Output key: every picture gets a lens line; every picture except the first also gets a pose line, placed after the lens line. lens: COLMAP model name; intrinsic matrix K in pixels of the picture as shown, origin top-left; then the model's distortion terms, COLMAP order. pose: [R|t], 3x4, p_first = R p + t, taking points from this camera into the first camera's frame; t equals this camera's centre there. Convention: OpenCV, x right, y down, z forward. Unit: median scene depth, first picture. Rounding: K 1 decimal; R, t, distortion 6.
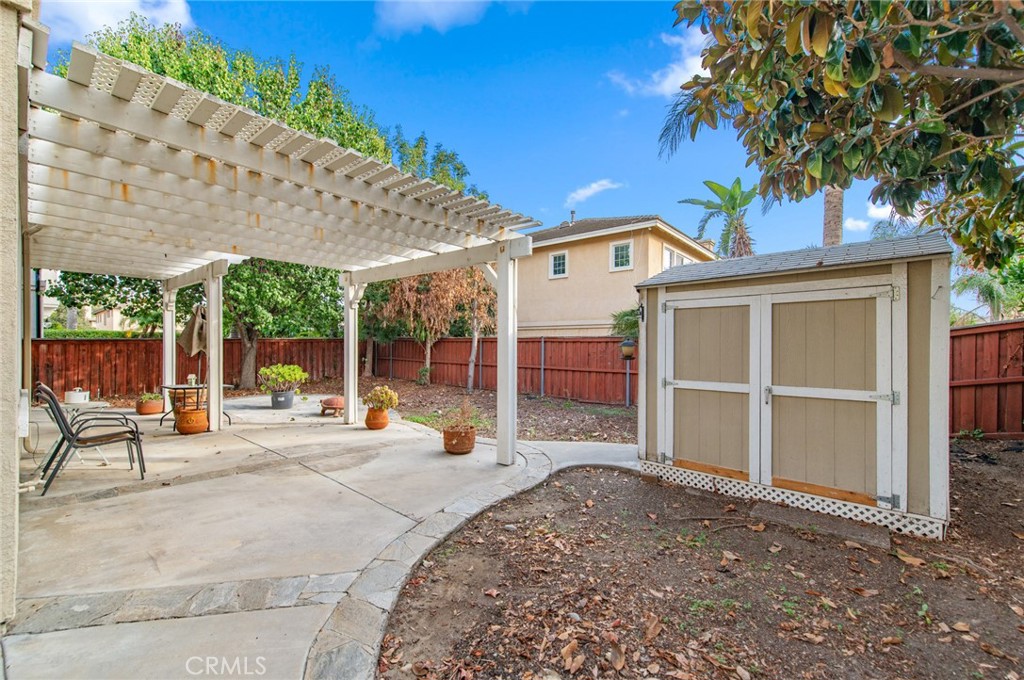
lens RADIAL K [[399.9, 0, 513.3], [0, 399.9, 342.9], [0, 0, 1]] dist [0.013408, -0.002796]
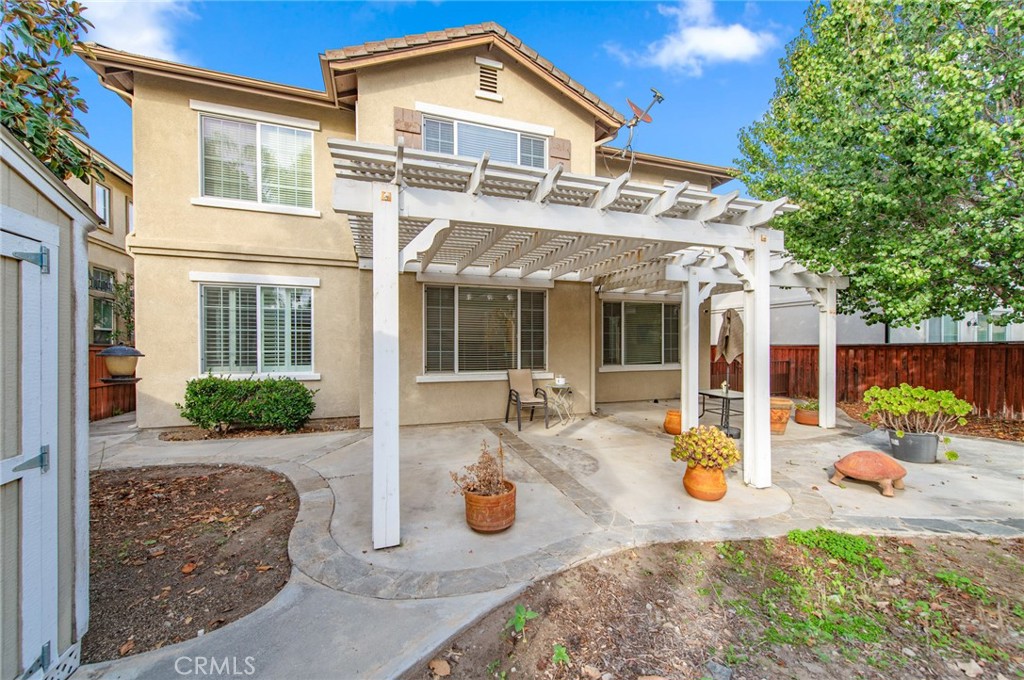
lens RADIAL K [[399.9, 0, 511.9], [0, 399.9, 346.3], [0, 0, 1]] dist [0.013408, -0.002796]
pose [[-0.493554, -0.002777, -0.869711, 0.212038], [-0.001218, 0.999996, -0.002502, -0.001427], [0.869714, -0.000176, -0.493556, 0.732394]]
